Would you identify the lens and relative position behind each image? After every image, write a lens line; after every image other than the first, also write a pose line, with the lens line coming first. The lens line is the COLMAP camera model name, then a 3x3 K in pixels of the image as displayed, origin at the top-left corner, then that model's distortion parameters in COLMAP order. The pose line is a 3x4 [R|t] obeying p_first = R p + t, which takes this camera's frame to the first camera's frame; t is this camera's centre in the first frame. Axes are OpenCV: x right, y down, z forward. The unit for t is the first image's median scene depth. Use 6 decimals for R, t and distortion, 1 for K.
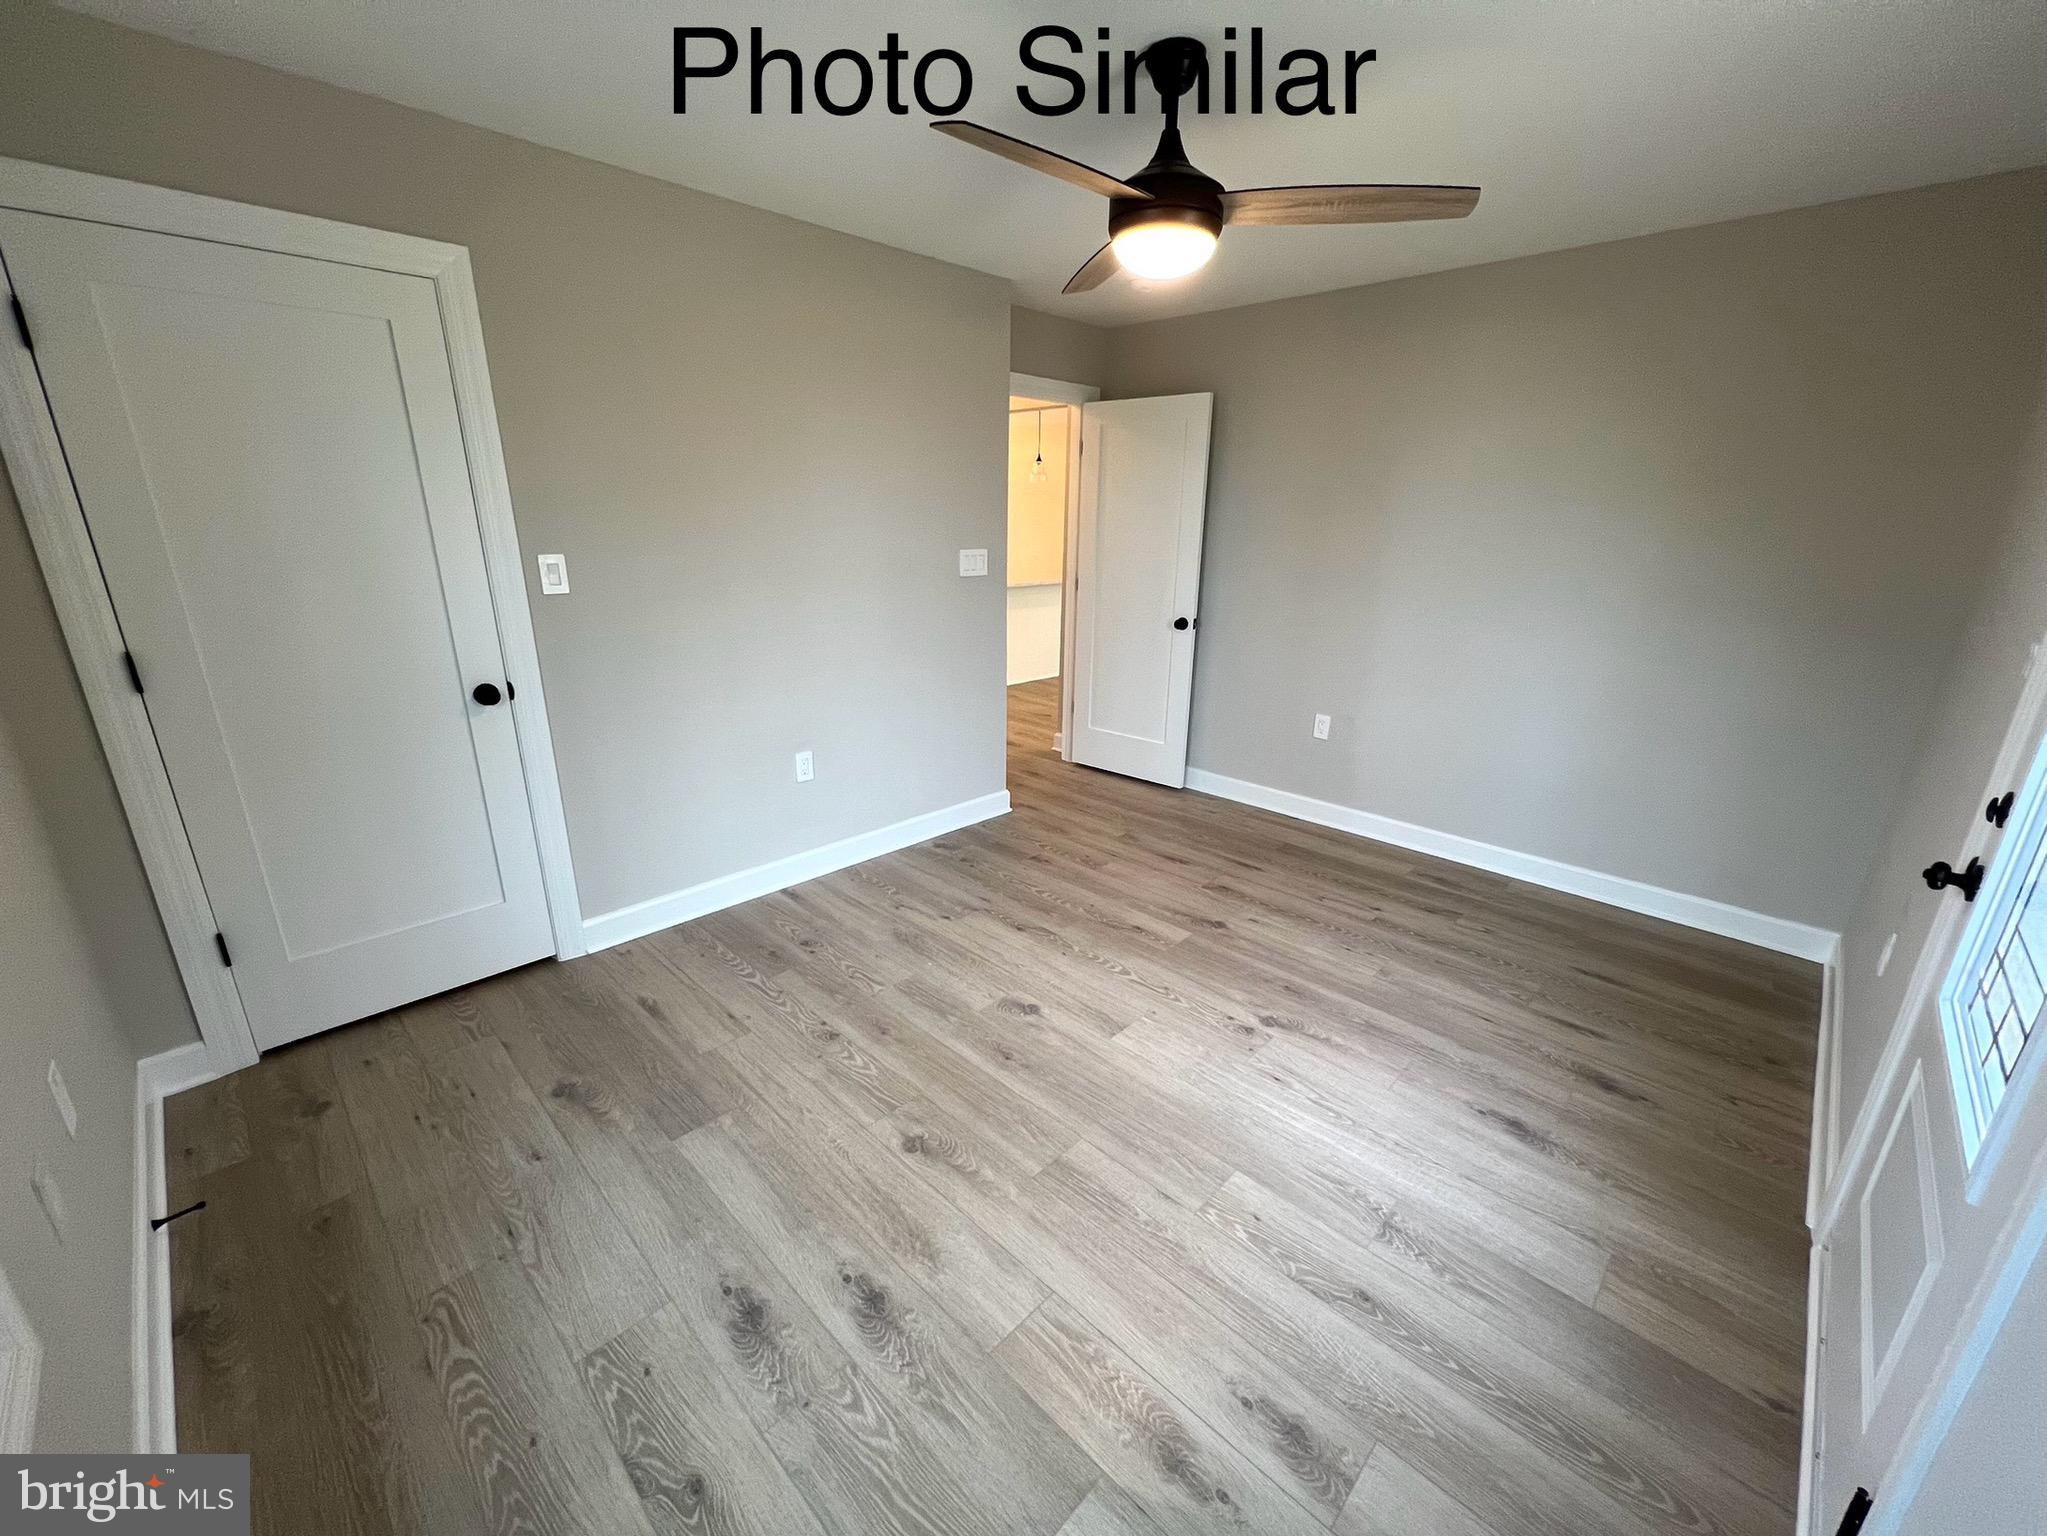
lens RADIAL K [[818.1, 0, 1037.8], [0, 818.1, 766.3], [0, 0, 1]] dist [-0.004190, 0.001675]
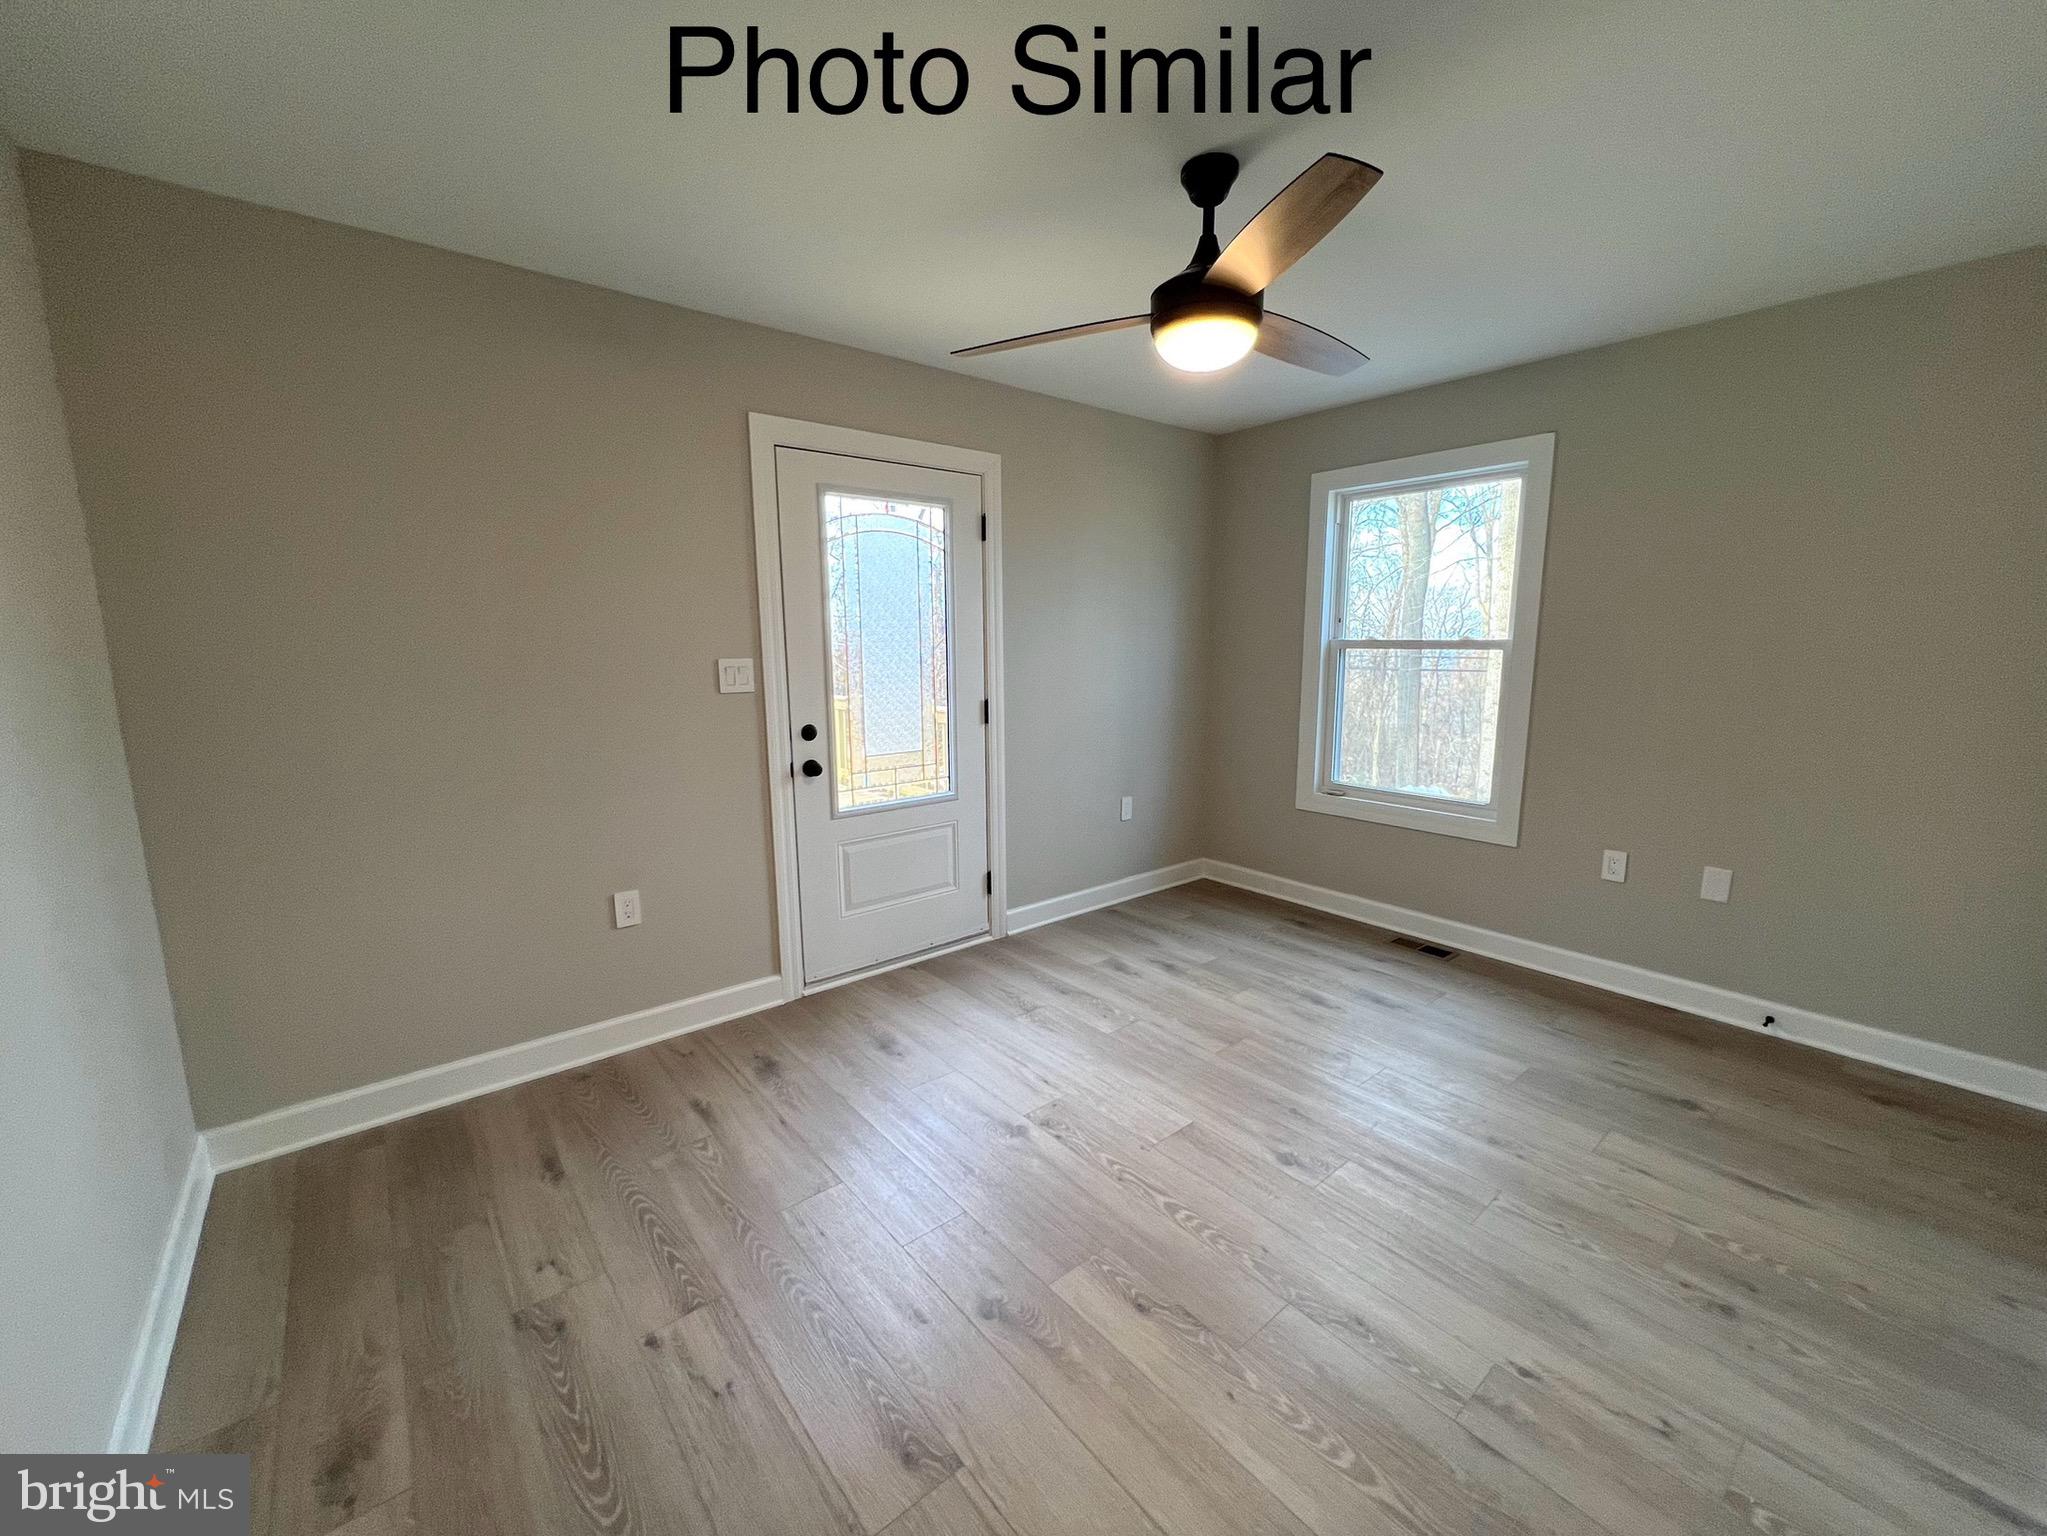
lens RADIAL K [[818.1, 0, 1037.1], [0, 818.1, 762.9], [0, 0, 1]] dist [-0.004190, 0.001675]
pose [[-0.994120, -0.026043, 0.105107, 0.178938], [0.023132, 0.897167, 0.441085, -0.474346], [-0.105786, 0.440923, -0.891289, 1.665185]]
